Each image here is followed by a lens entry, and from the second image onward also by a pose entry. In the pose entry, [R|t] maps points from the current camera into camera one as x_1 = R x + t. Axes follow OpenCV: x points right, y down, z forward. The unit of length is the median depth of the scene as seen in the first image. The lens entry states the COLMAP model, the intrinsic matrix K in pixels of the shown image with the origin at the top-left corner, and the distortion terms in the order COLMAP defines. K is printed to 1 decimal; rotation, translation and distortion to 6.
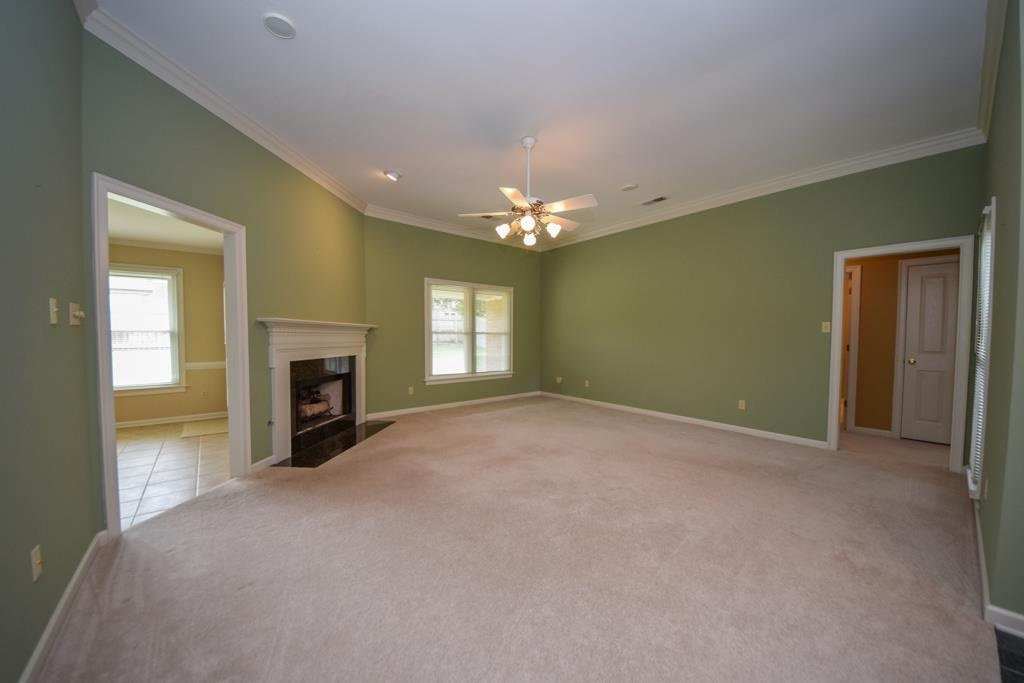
lens RADIAL K [[370.2, 0, 514.8], [0, 370.2, 347.6], [0, 0, 1]] dist [0.032856, -0.018680]
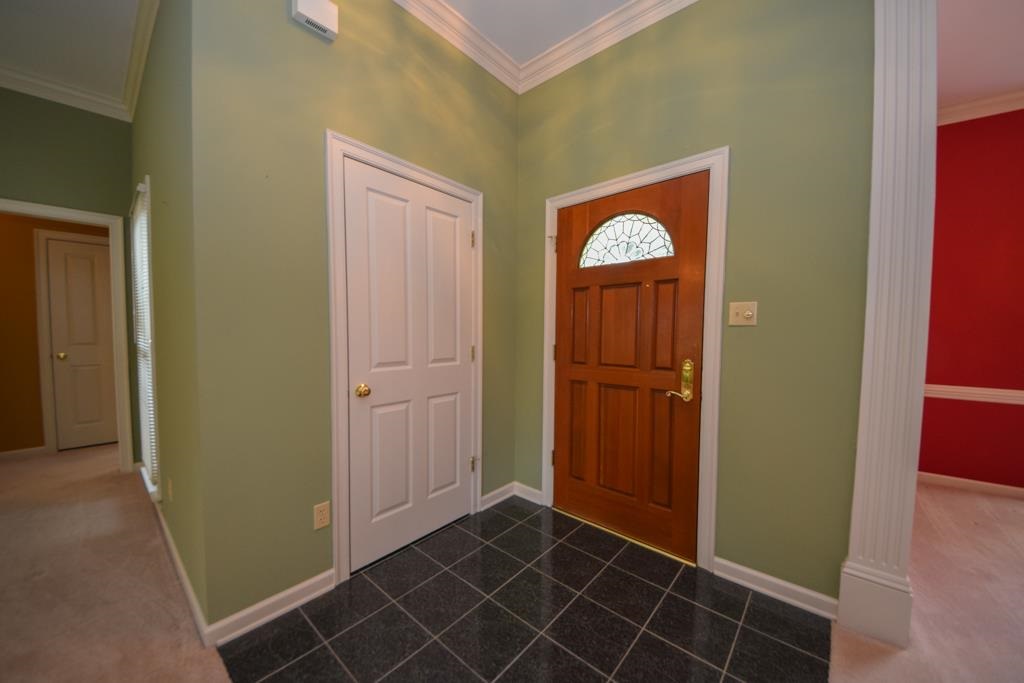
lens RADIAL K [[370.2, 0, 514.8], [0, 370.2, 347.6], [0, 0, 1]] dist [0.032856, -0.018680]
pose [[-0.131682, -0.057216, 0.989639, 0.173062], [0.030562, 0.997624, 0.061745, -0.004591], [-0.990821, 0.038376, -0.129620, 0.177552]]
